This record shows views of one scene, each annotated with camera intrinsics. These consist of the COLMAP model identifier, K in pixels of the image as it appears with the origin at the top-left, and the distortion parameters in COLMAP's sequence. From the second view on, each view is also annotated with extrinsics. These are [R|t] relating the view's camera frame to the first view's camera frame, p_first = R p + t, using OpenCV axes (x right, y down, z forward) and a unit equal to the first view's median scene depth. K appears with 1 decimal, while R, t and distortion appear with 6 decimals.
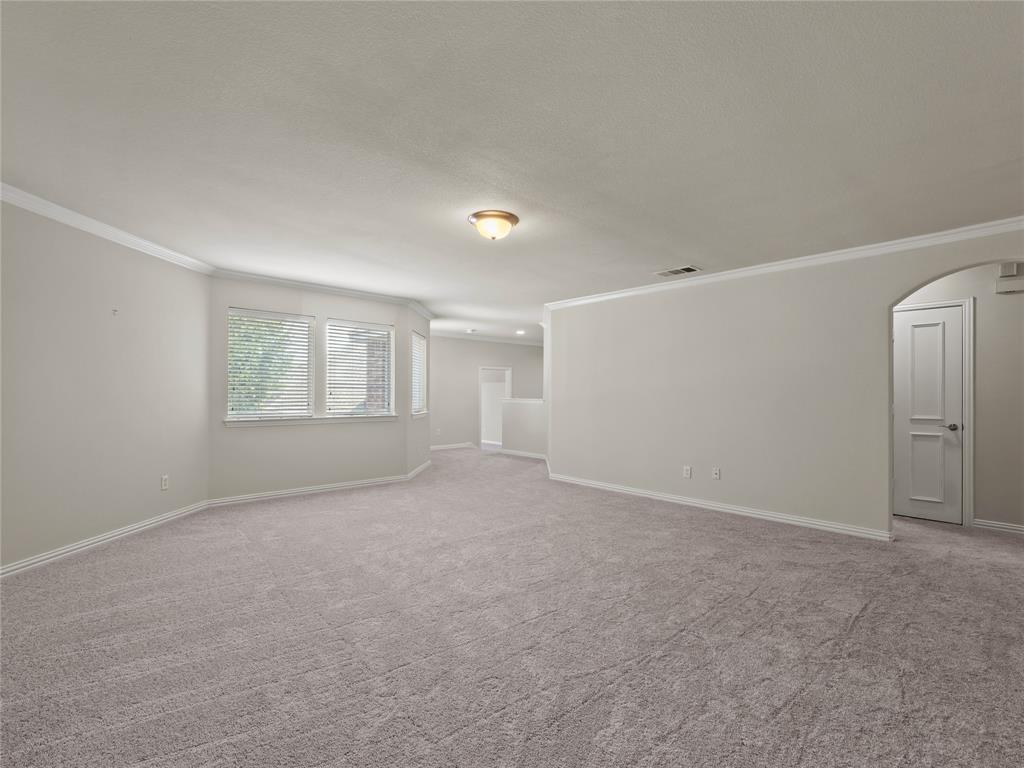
lens RADIAL K [[478.8, 0, 508.3], [0, 478.8, 384.4], [0, 0, 1]] dist [-0.000874, -0.000435]
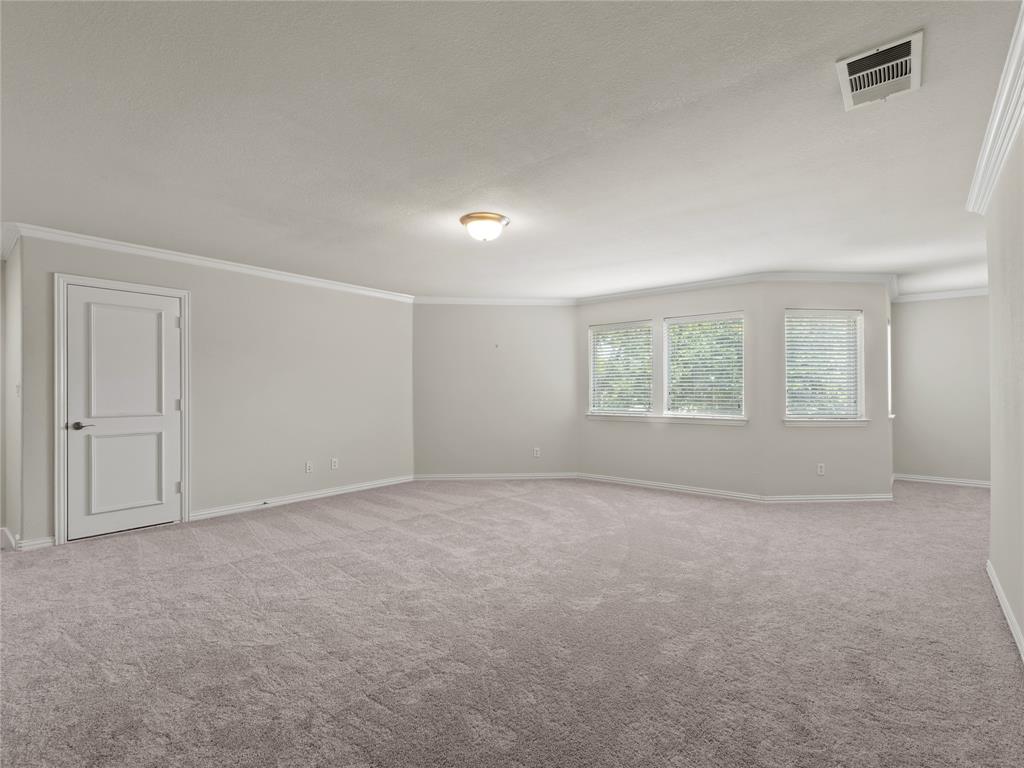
lens RADIAL K [[478.8, 0, 508.3], [0, 478.8, 384.4], [0, 0, 1]] dist [-0.000874, -0.000435]
pose [[0.102449, -0.018091, -0.994574, 0.672693], [0.020640, 0.999658, -0.016058, 0.011587], [0.994524, -0.018883, 0.102787, 0.650133]]
